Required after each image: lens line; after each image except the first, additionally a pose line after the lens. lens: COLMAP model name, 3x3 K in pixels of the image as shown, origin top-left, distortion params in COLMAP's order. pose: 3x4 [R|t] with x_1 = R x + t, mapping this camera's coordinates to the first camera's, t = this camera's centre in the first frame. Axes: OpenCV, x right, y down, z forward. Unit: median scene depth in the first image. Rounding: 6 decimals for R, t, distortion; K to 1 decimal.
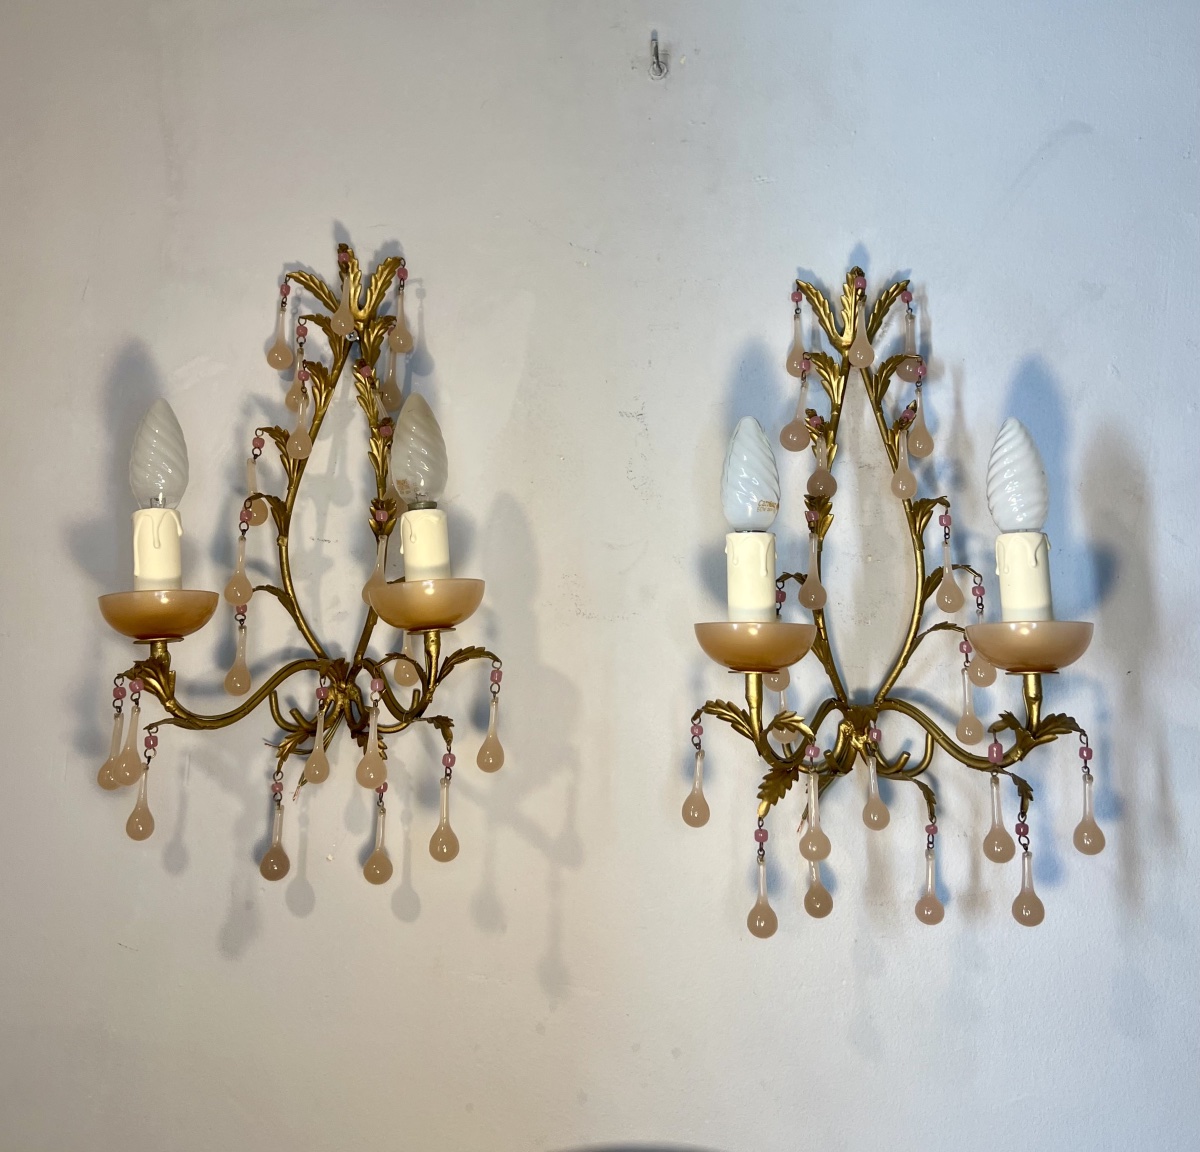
lens RADIAL K [[1159.9, 0, 590.7], [0, 1159.9, 489.3], [0, 0, 1]] dist [0.004463, 0.000000]
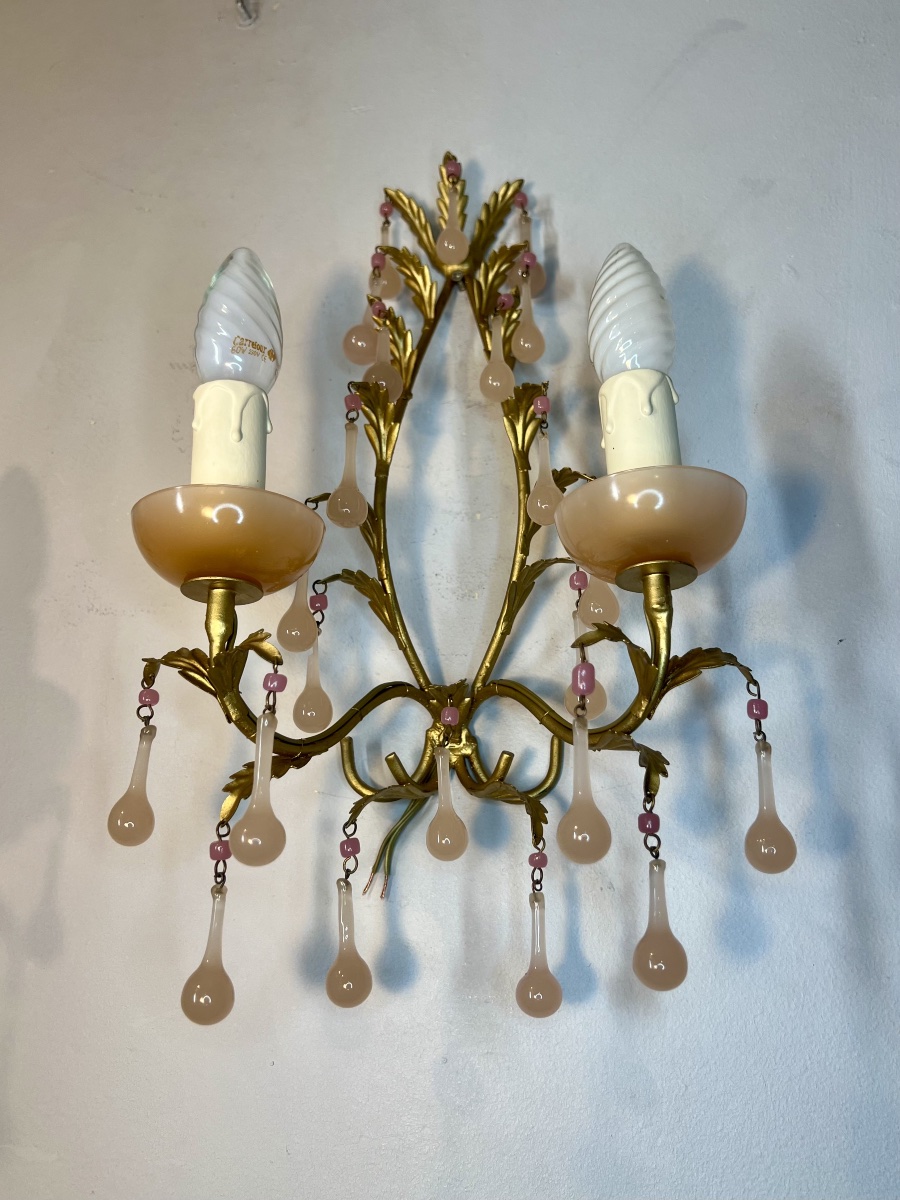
lens RADIAL K [[960.4, 0, 462.8], [0, 960.4, 599.8], [0, 0, 1]] dist [0.014790, -0.028835]
pose [[0.999328, -0.030927, -0.019662, 0.251951], [0.026891, 0.983310, -0.179942, 0.231877], [0.024898, 0.179293, 0.983481, 0.428969]]
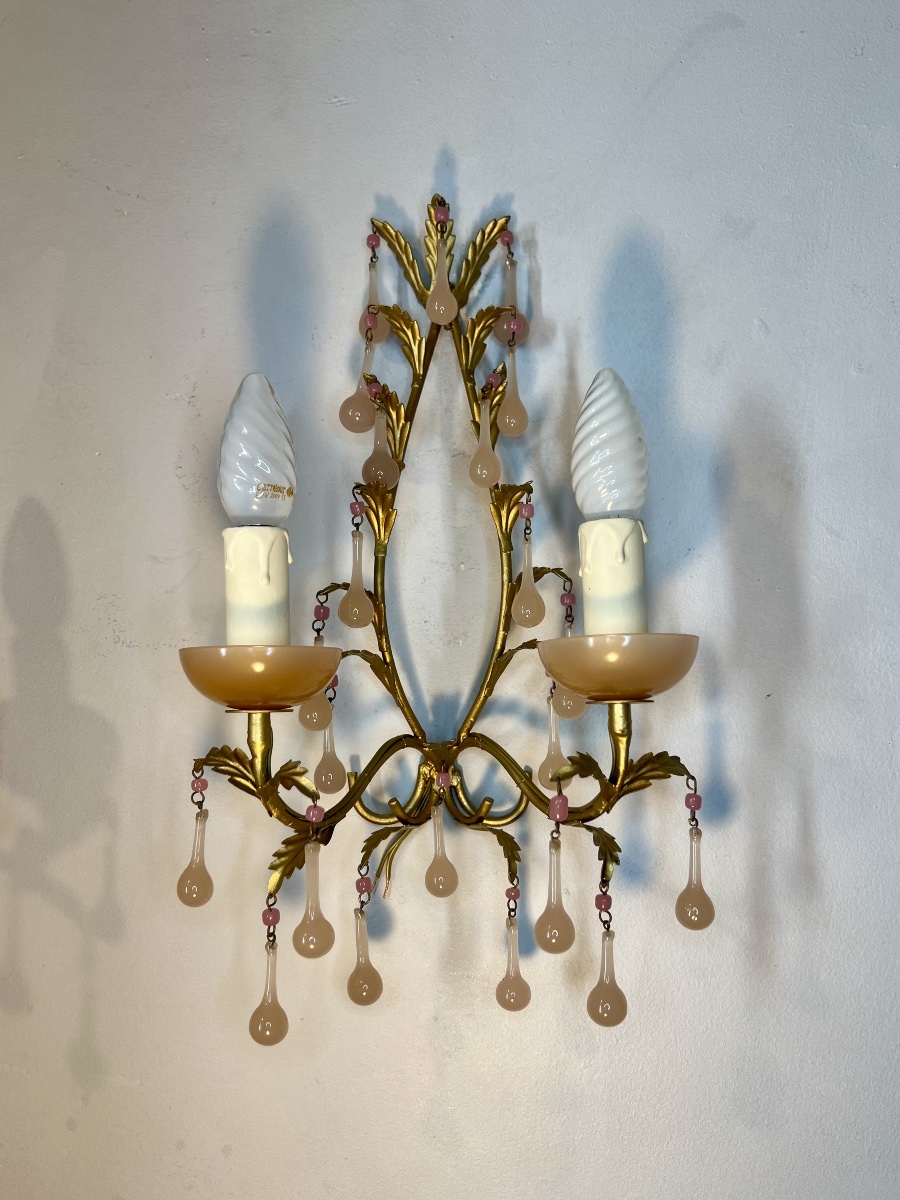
lens RADIAL K [[960.4, 0, 439.9], [0, 960.4, 641.6], [0, 0, 1]] dist [0.014790, -0.028835]
pose [[0.999699, -0.022817, 0.009016, 0.226965], [0.021803, 0.994755, 0.099932, 0.046704], [-0.011249, -0.099706, 0.994953, 0.331422]]
